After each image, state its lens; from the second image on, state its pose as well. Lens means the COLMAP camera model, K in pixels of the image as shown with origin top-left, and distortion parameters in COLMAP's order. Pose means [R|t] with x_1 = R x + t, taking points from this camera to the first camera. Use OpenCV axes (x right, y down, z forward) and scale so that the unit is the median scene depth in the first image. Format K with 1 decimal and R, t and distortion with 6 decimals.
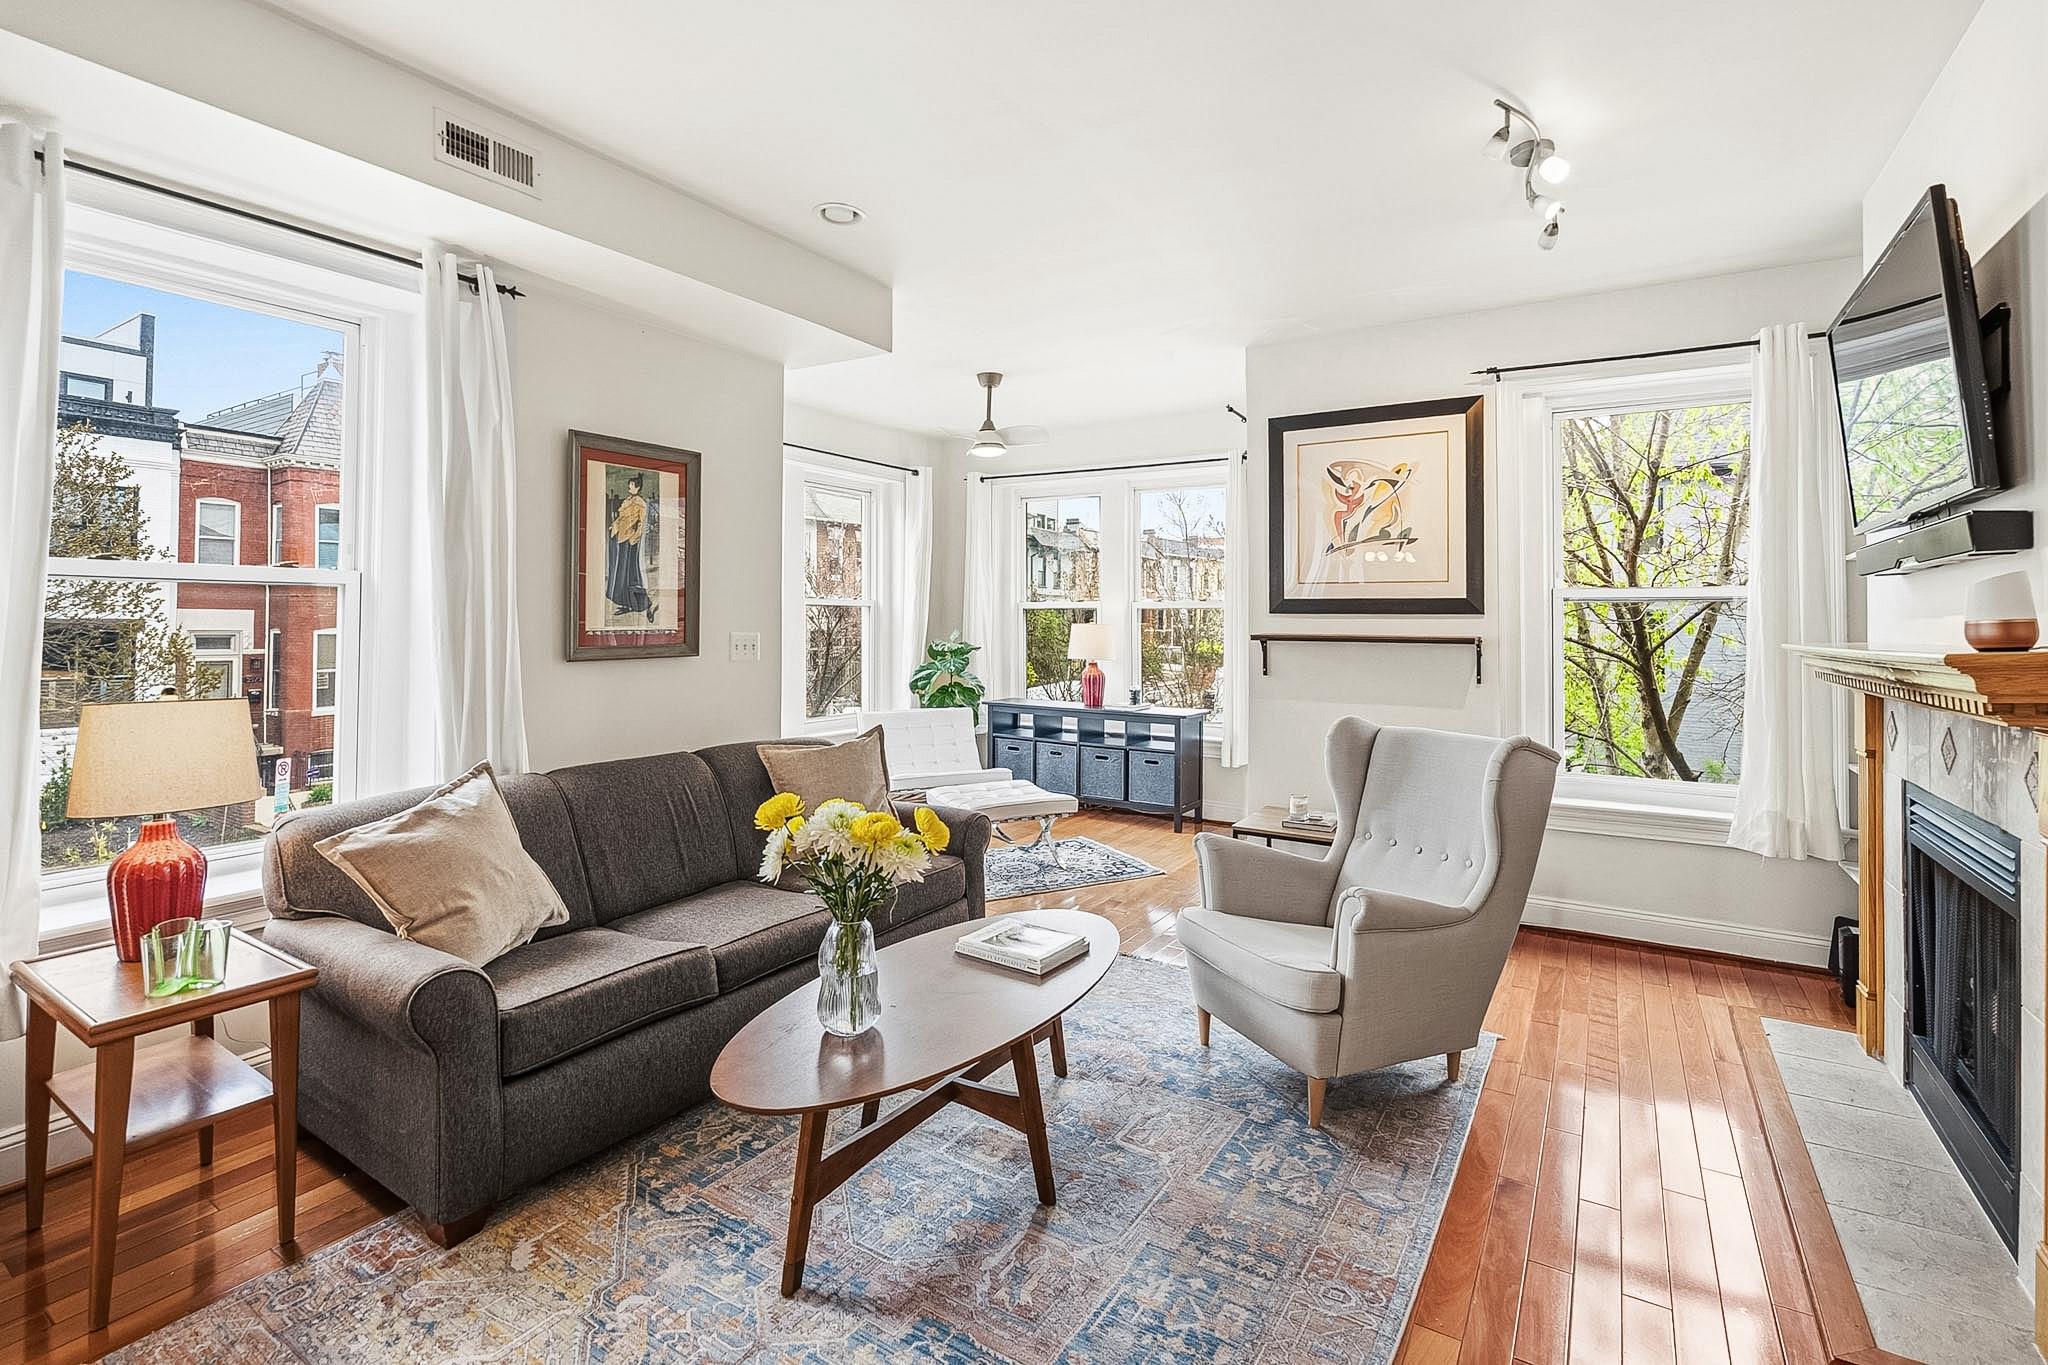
lens RADIAL K [[907.5, 0, 1020.5], [0, 907.5, 684.7], [0, 0, 1]] dist [-0.010249, 0.000772]
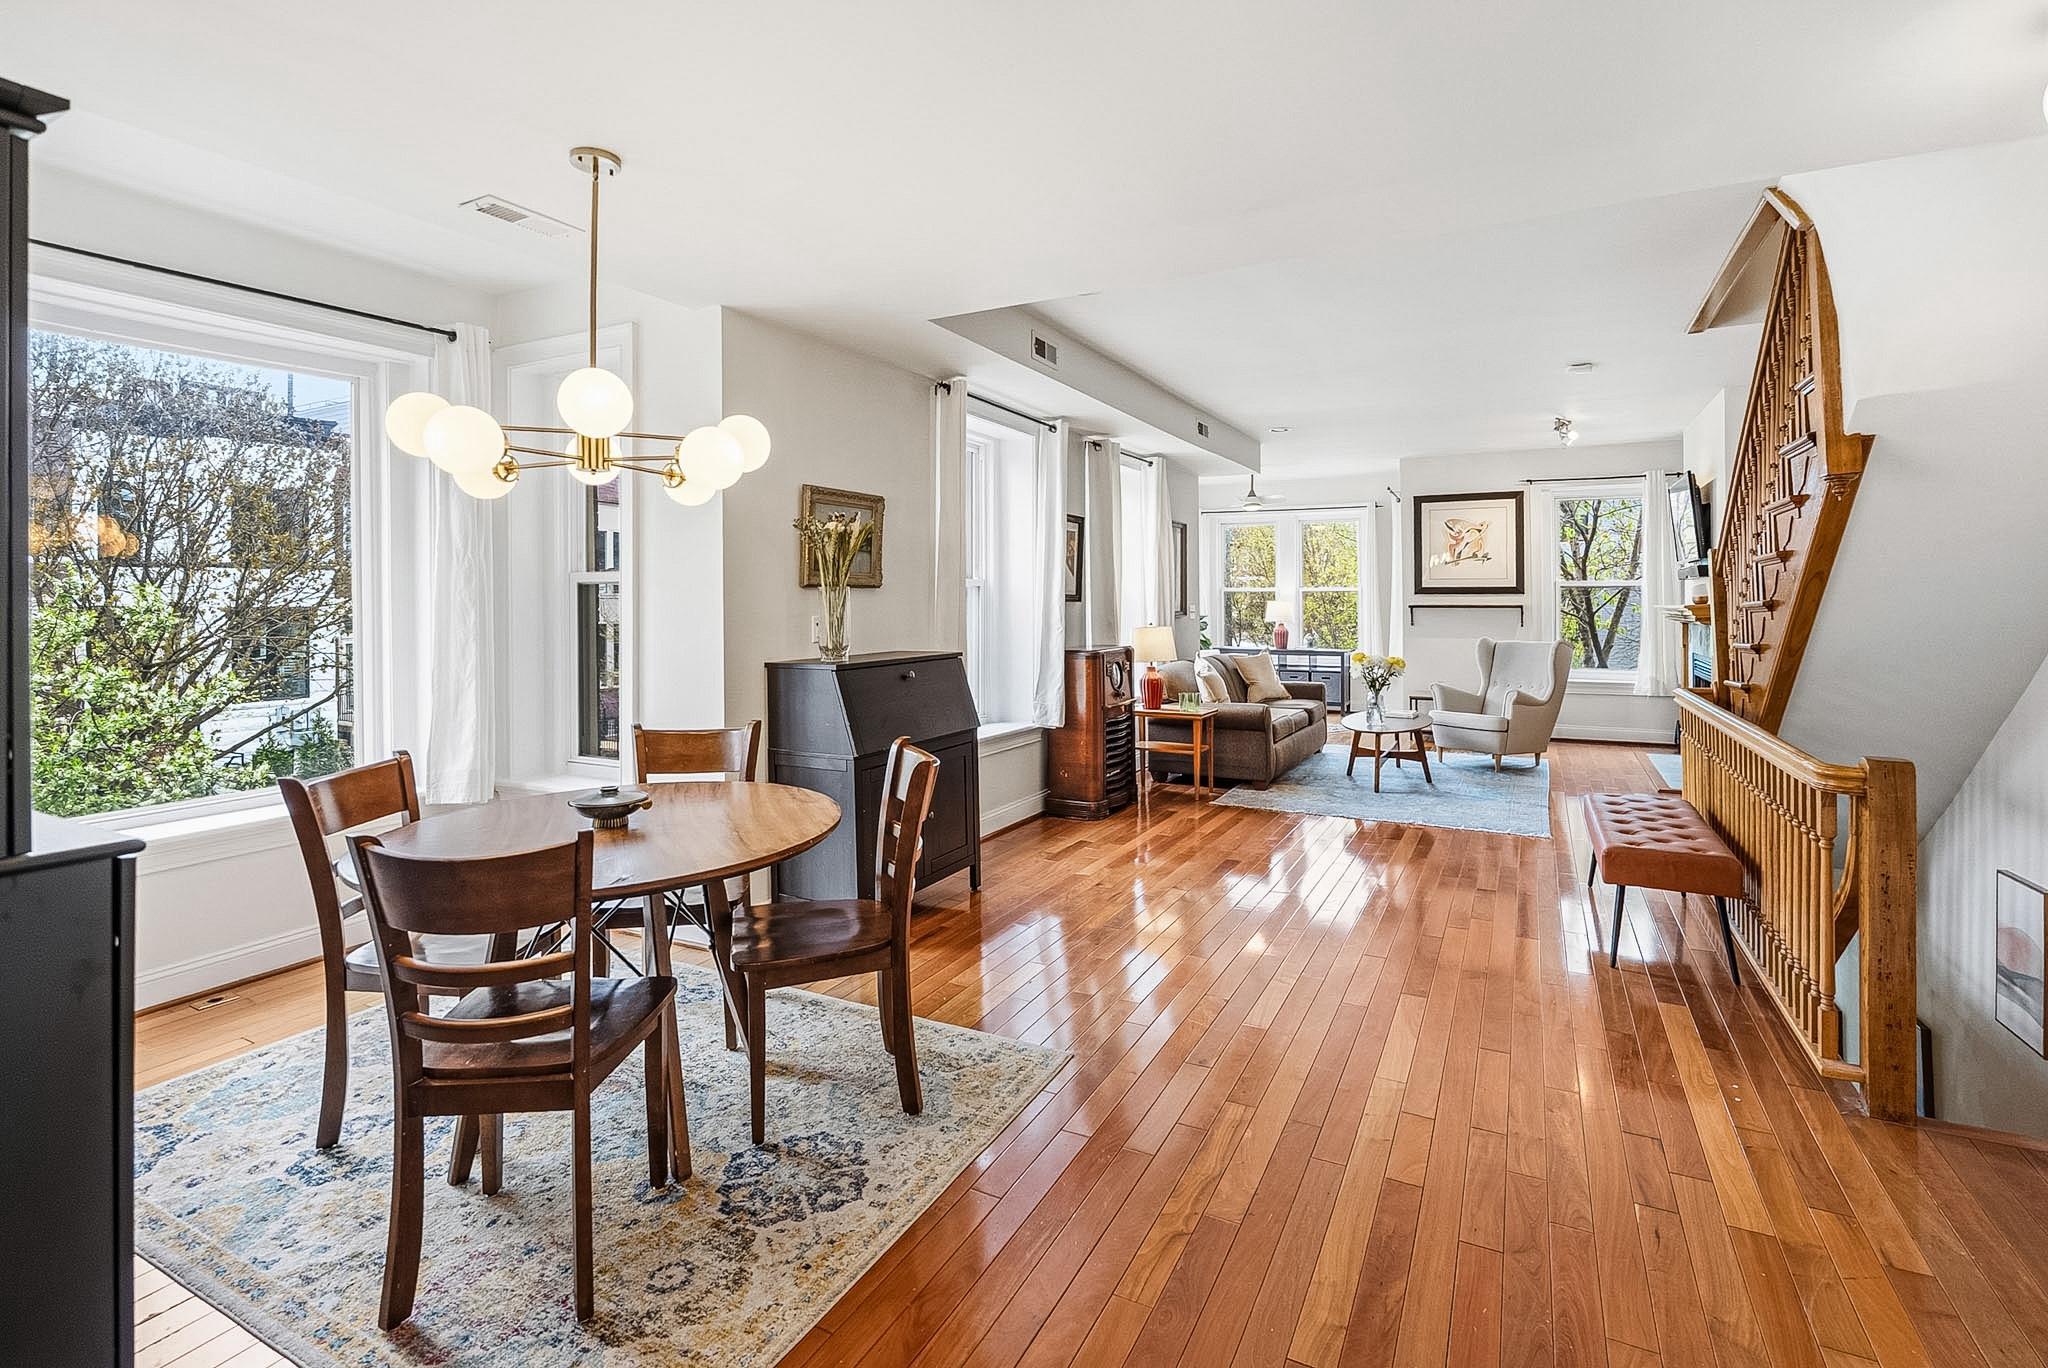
lens RADIAL K [[907.5, 0, 1020.5], [0, 907.5, 686.2], [0, 0, 1]] dist [-0.010249, 0.000772]
pose [[0.997783, -0.015521, 0.064722, -0.510618], [0.013980, 0.999609, 0.024197, 0.044341], [-0.065072, -0.023239, 0.997610, -0.660909]]
